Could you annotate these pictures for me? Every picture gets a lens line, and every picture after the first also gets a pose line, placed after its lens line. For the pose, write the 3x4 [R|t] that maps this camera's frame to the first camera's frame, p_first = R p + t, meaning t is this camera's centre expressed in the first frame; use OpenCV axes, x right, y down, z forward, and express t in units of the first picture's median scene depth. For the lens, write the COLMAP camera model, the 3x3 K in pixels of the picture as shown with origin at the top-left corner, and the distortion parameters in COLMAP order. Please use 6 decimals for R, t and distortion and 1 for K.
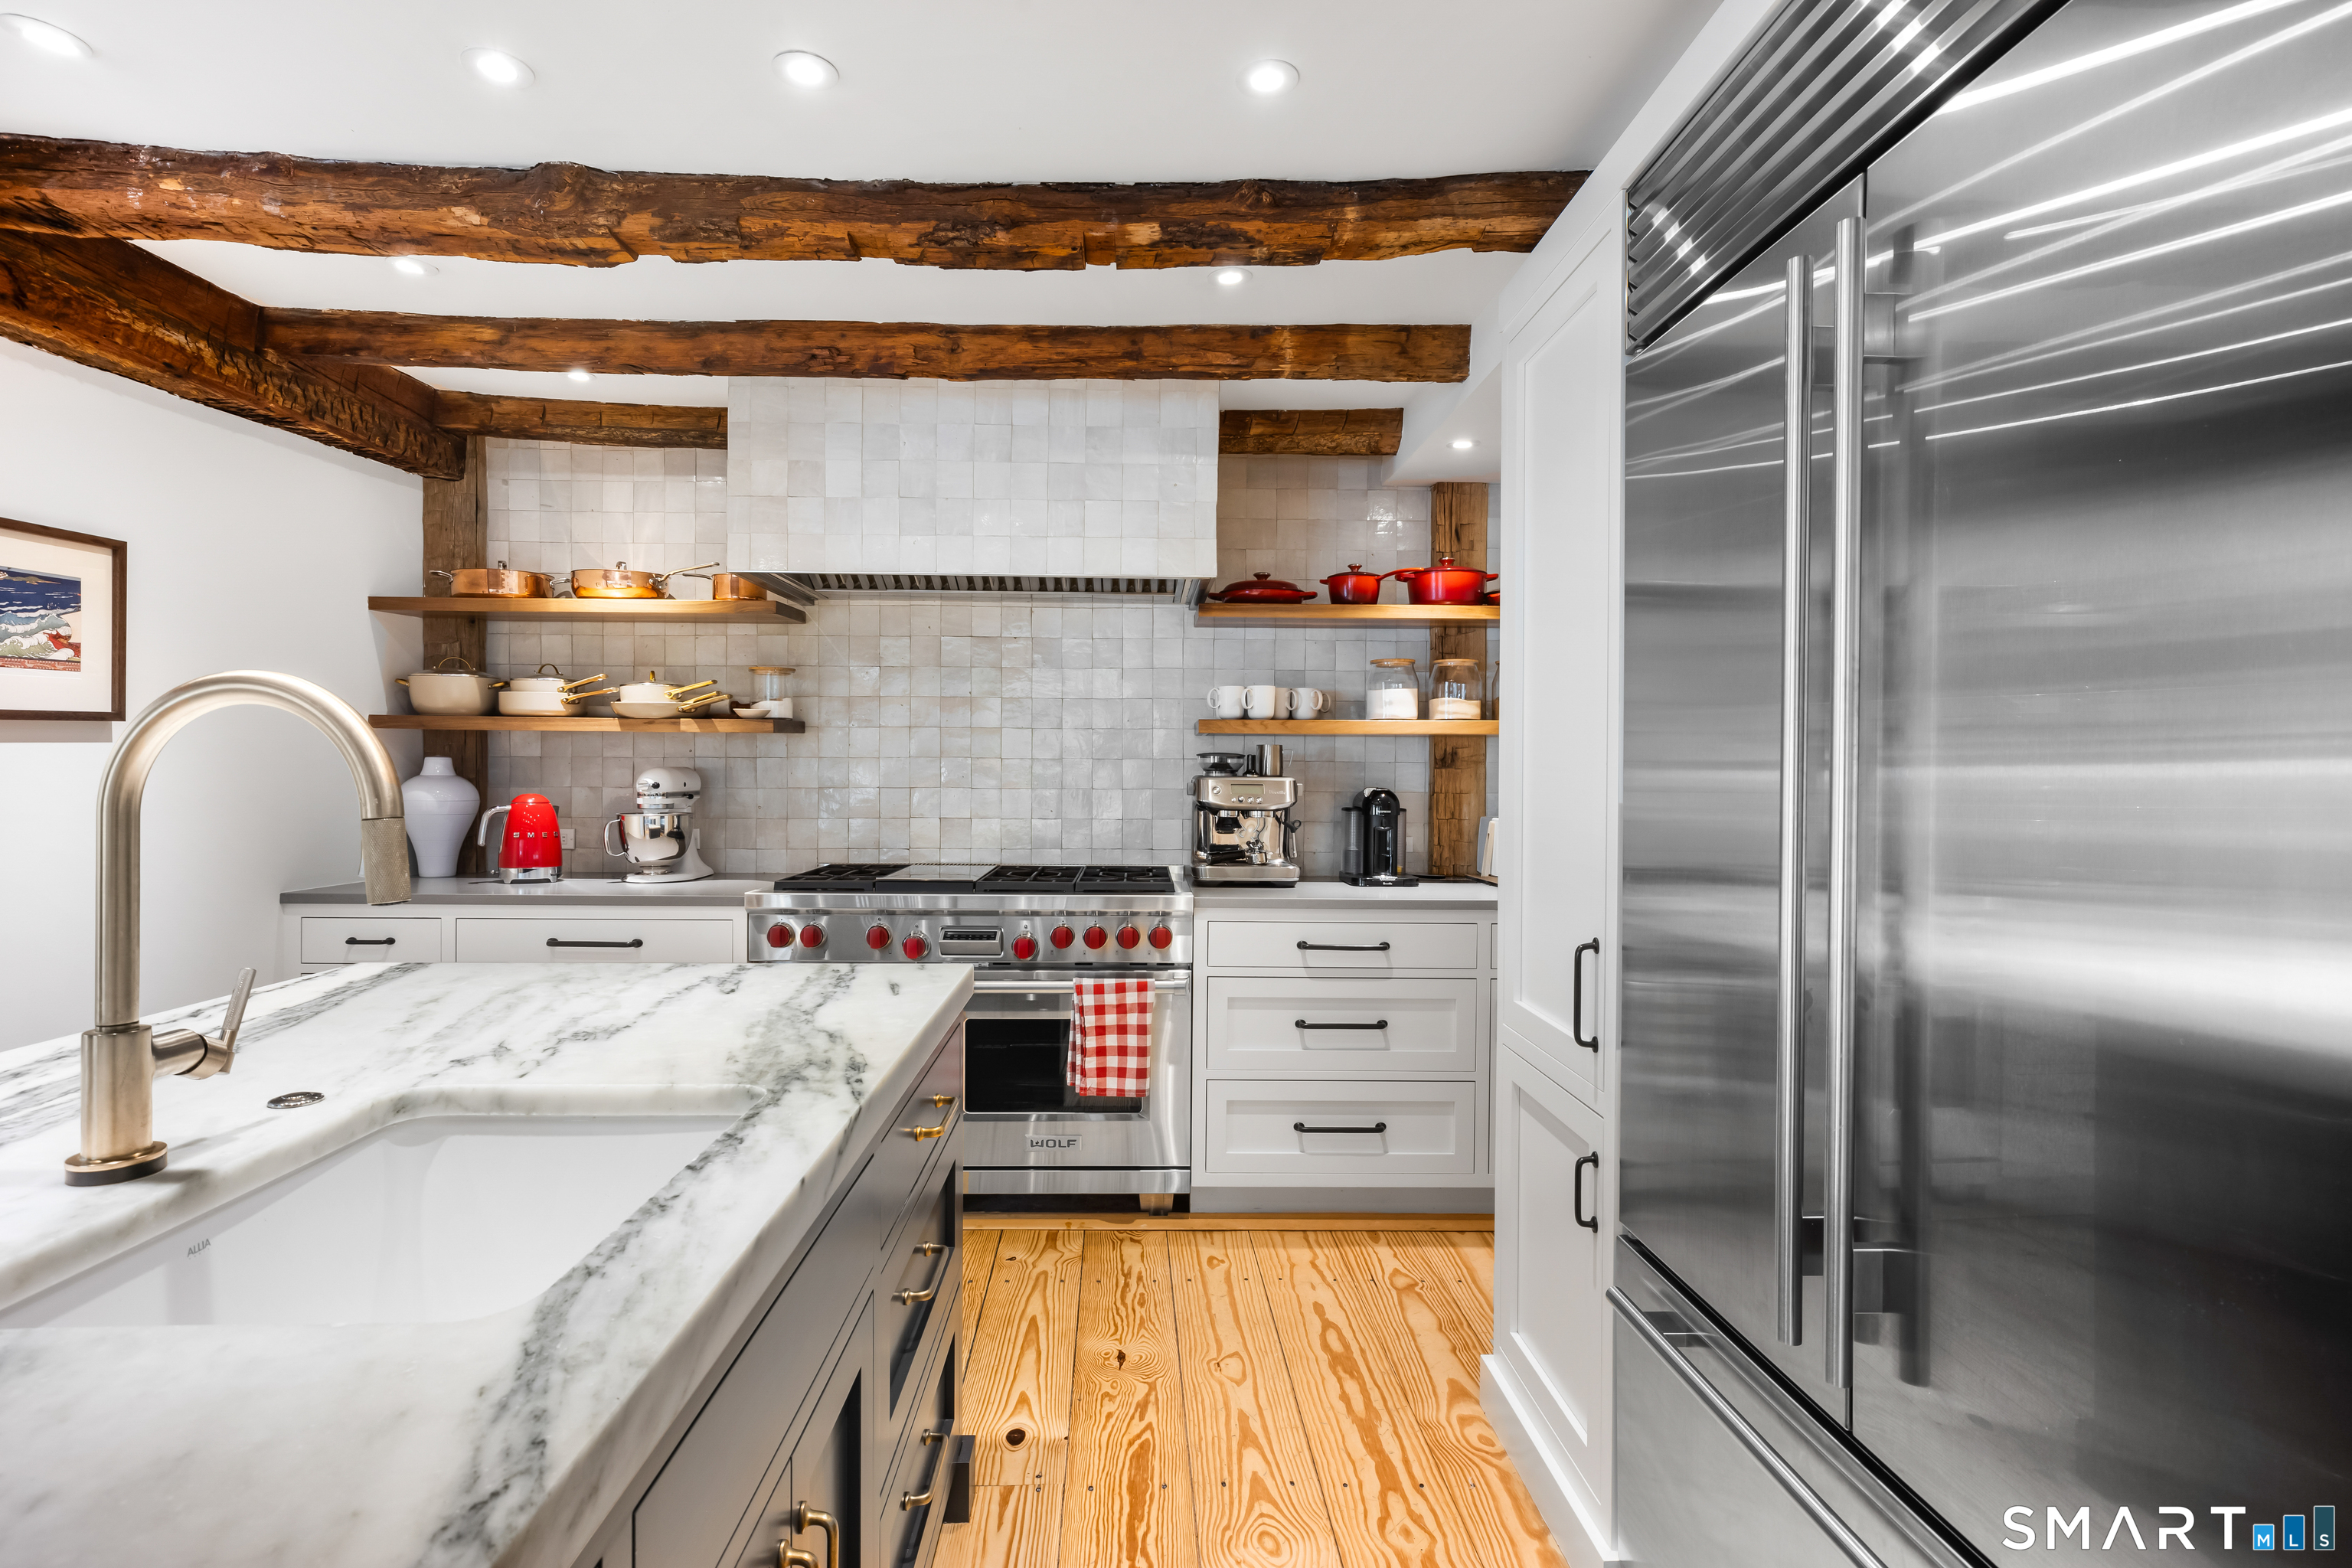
lens RADIAL K [[1115.7, 0, 1176.0], [0, 1115.7, 784.0], [0, 0, 1]] dist [-0.000202, -0.000059]
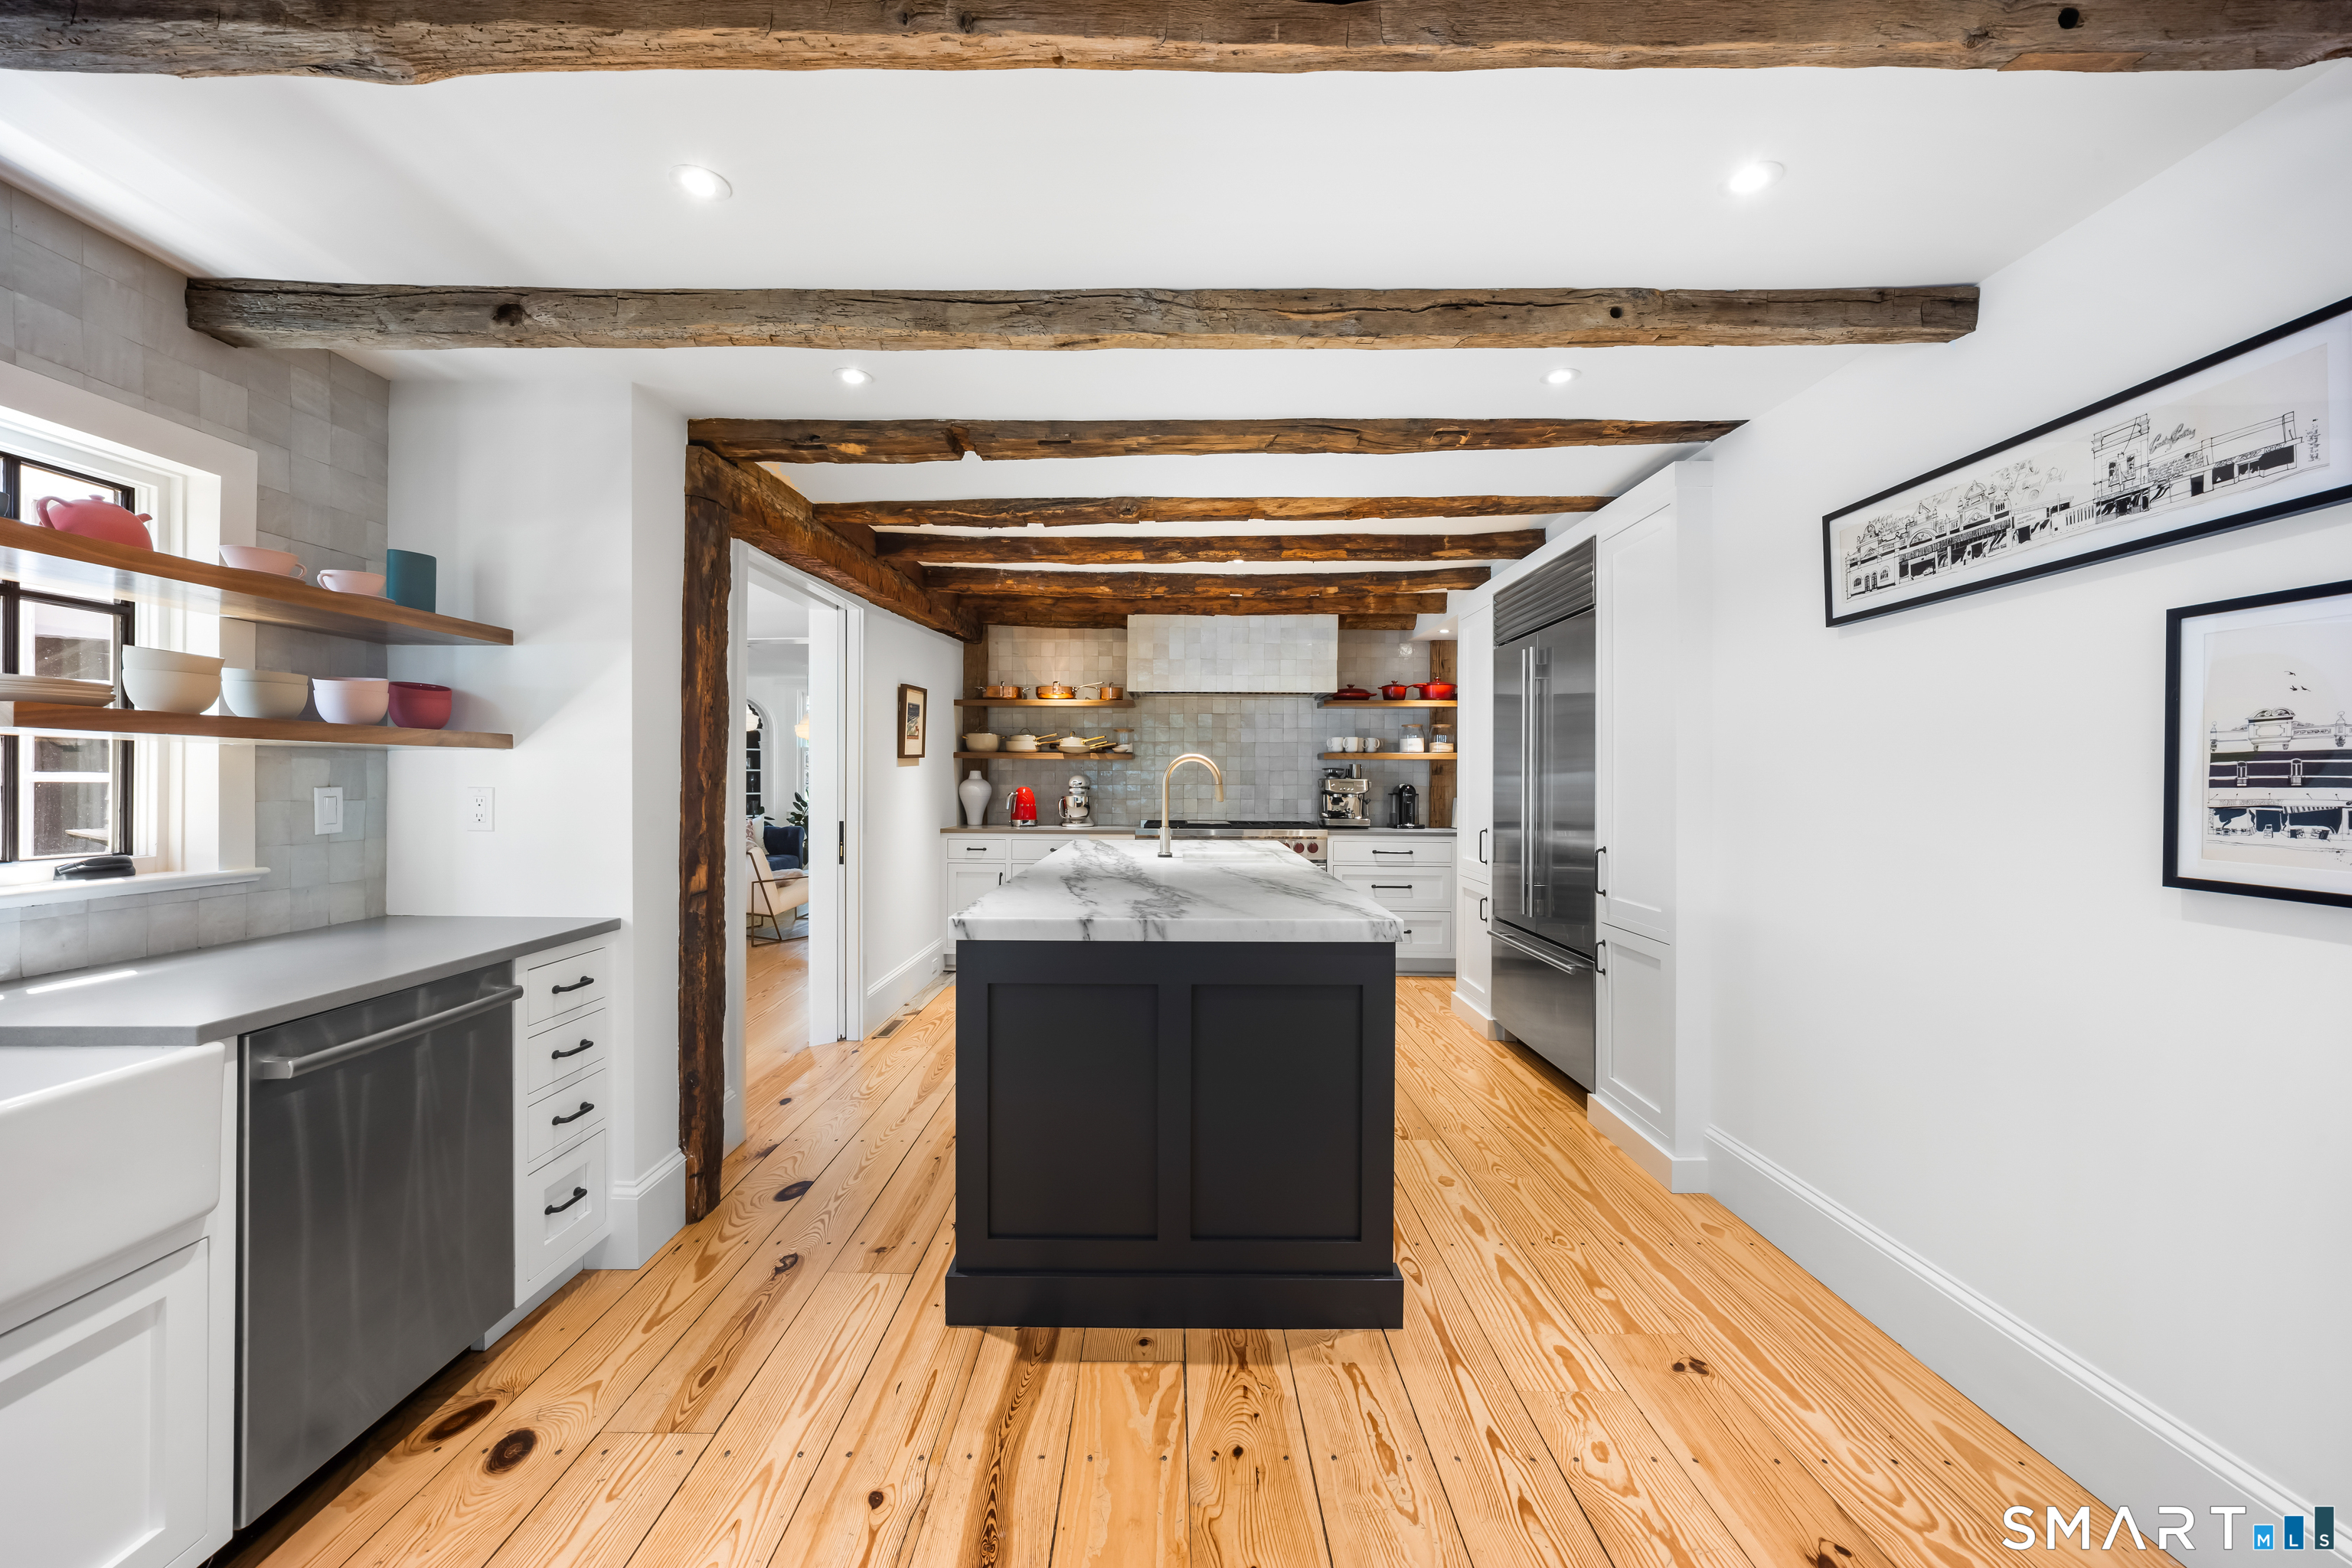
lens RADIAL K [[928.9, 0, 1176.0], [0, 928.9, 784.0], [0, 0, 1]] dist [0.000583, 0.000019]
pose [[0.999227, -0.001343, -0.039279, -0.195032], [0.001006, 0.999963, -0.008583, 0.018696], [0.039289, 0.008537, 0.999191, -0.825782]]
